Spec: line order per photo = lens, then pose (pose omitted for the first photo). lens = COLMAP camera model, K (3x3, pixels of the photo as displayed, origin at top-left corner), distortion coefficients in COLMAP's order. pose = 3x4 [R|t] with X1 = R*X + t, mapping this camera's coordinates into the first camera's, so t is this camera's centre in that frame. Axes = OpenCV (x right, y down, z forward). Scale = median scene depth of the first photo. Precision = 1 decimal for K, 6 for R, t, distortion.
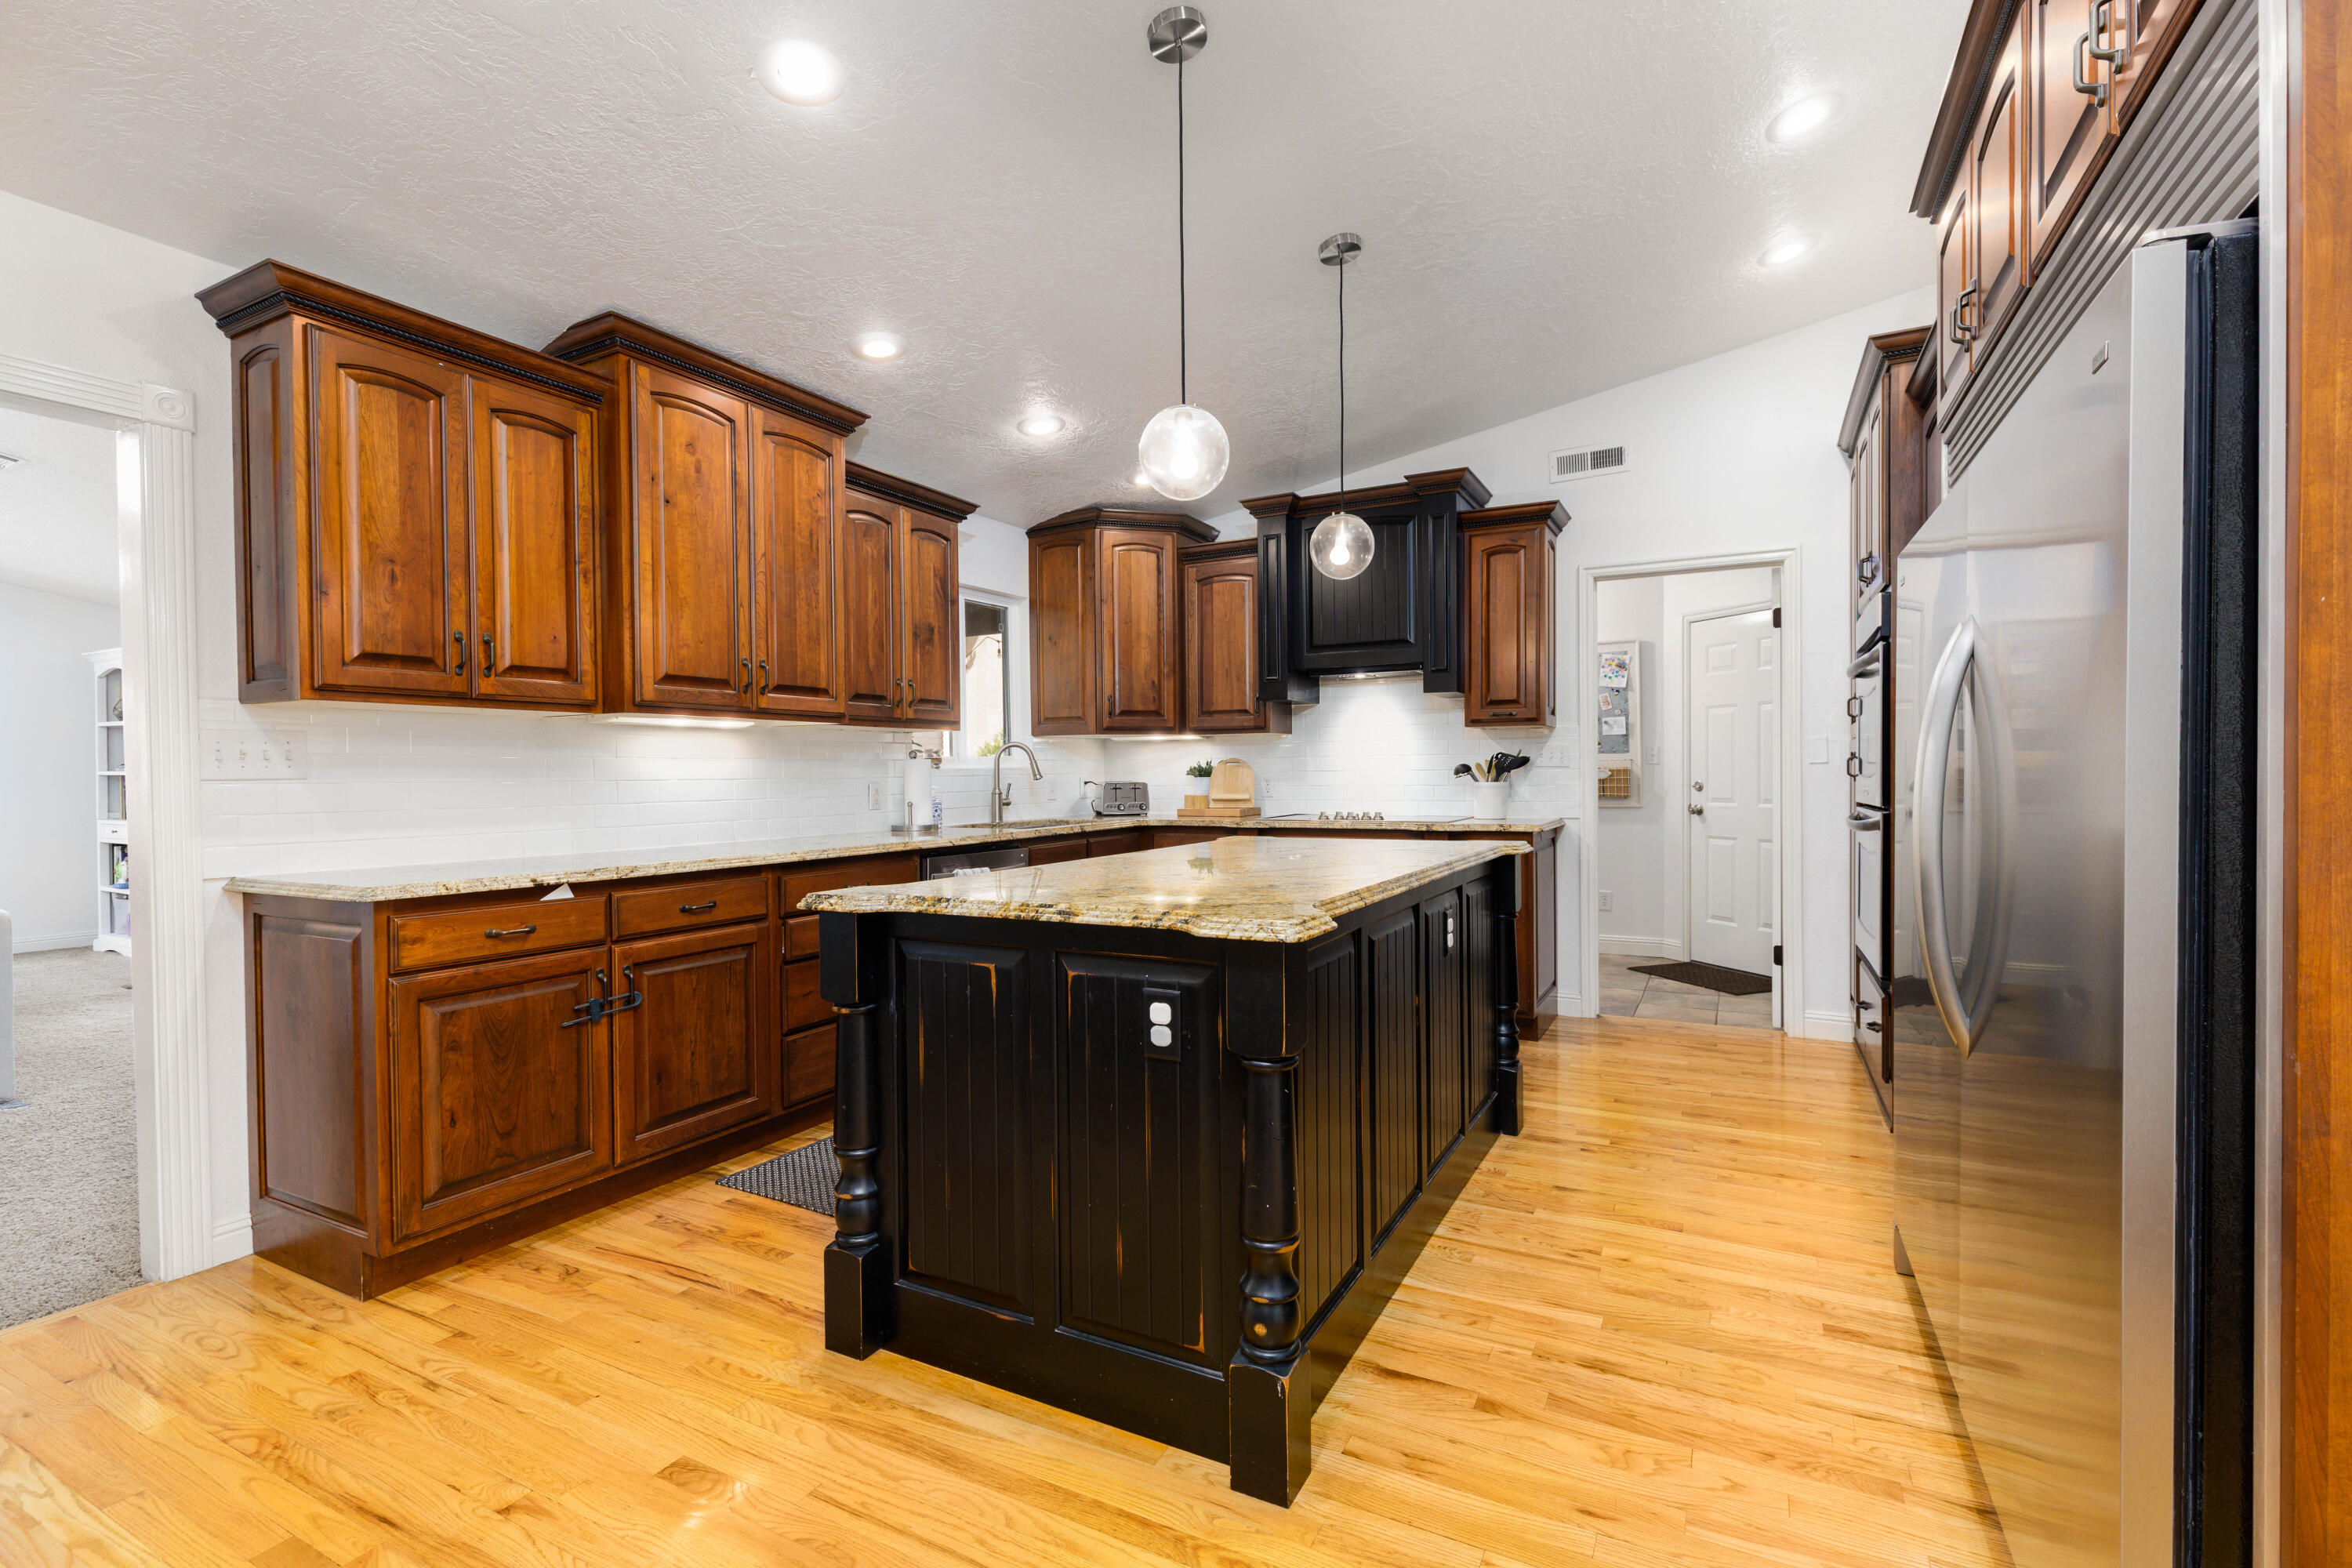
lens RADIAL K [[1052.0, 0, 1184.9], [0, 1052.0, 789.4], [0, 0, 1]] dist [-0.001282, 0.000049]
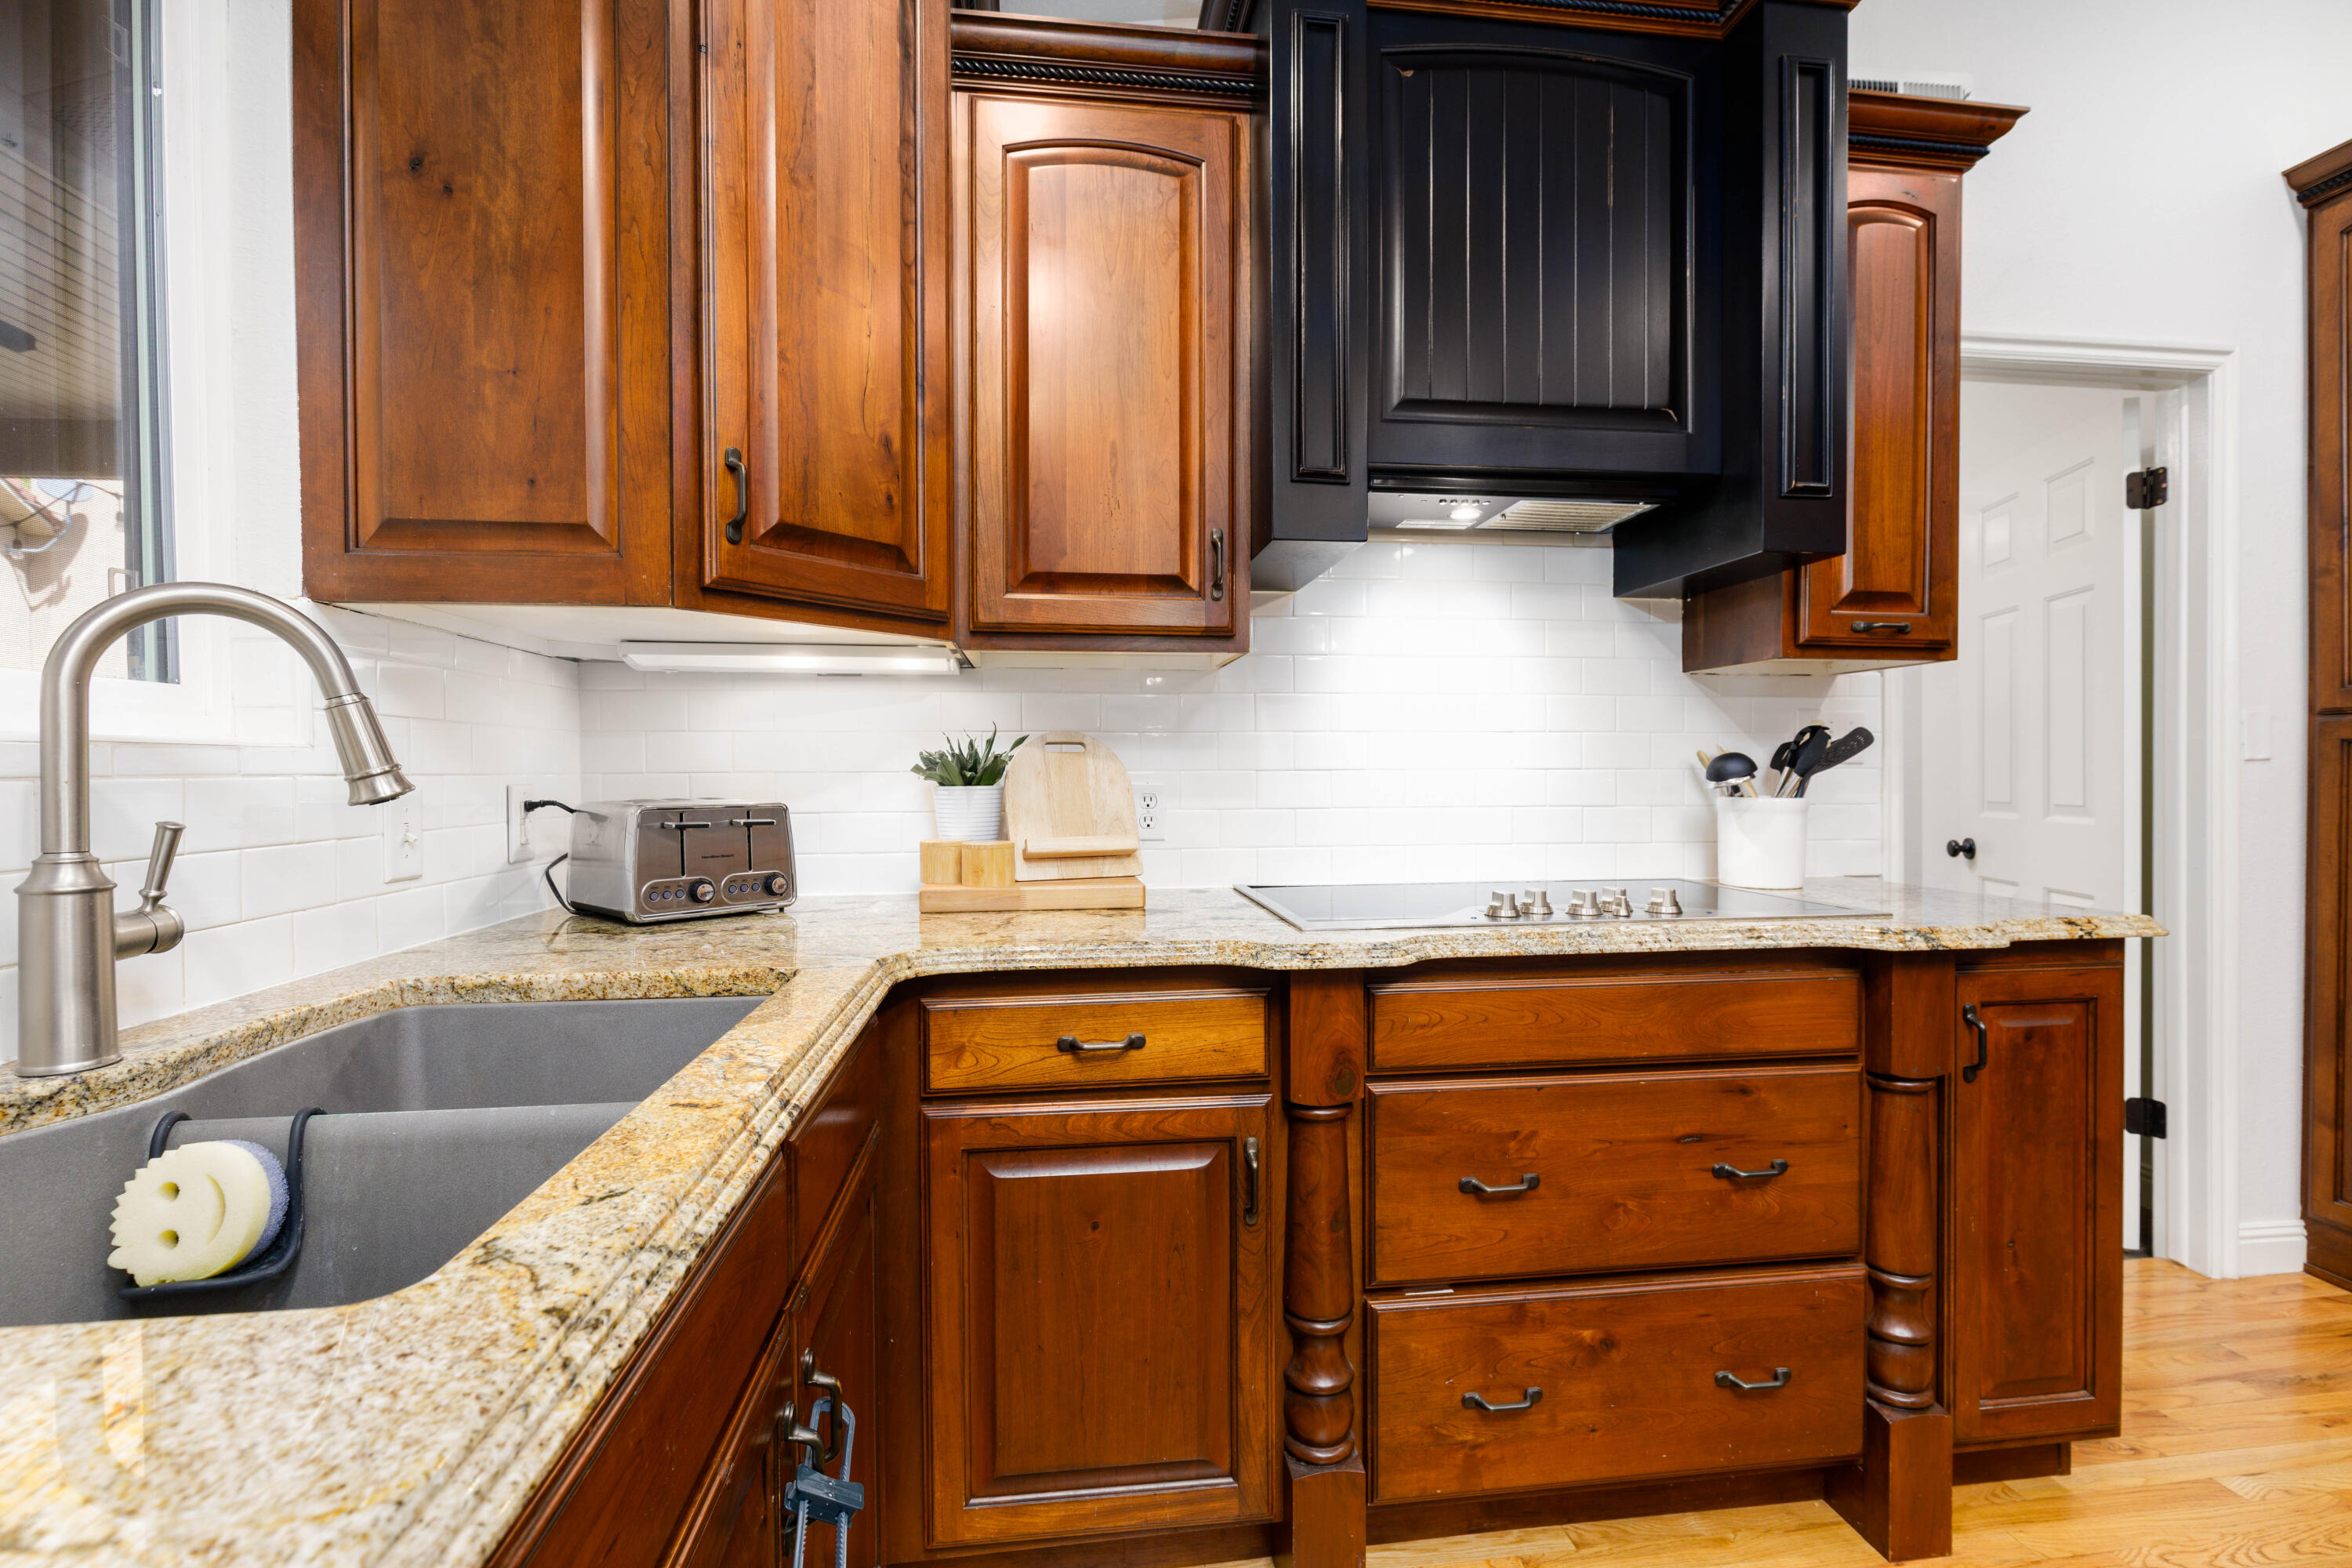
lens RADIAL K [[1052.0, 0, 1179.6], [0, 1052.0, 786.1], [0, 0, 1]] dist [-0.001282, 0.000049]
pose [[0.817871, -0.000480, 0.575402, -0.125065], [0.003193, 0.999988, -0.003703, -0.010764], [-0.575393, 0.004866, 0.817863, 0.732825]]
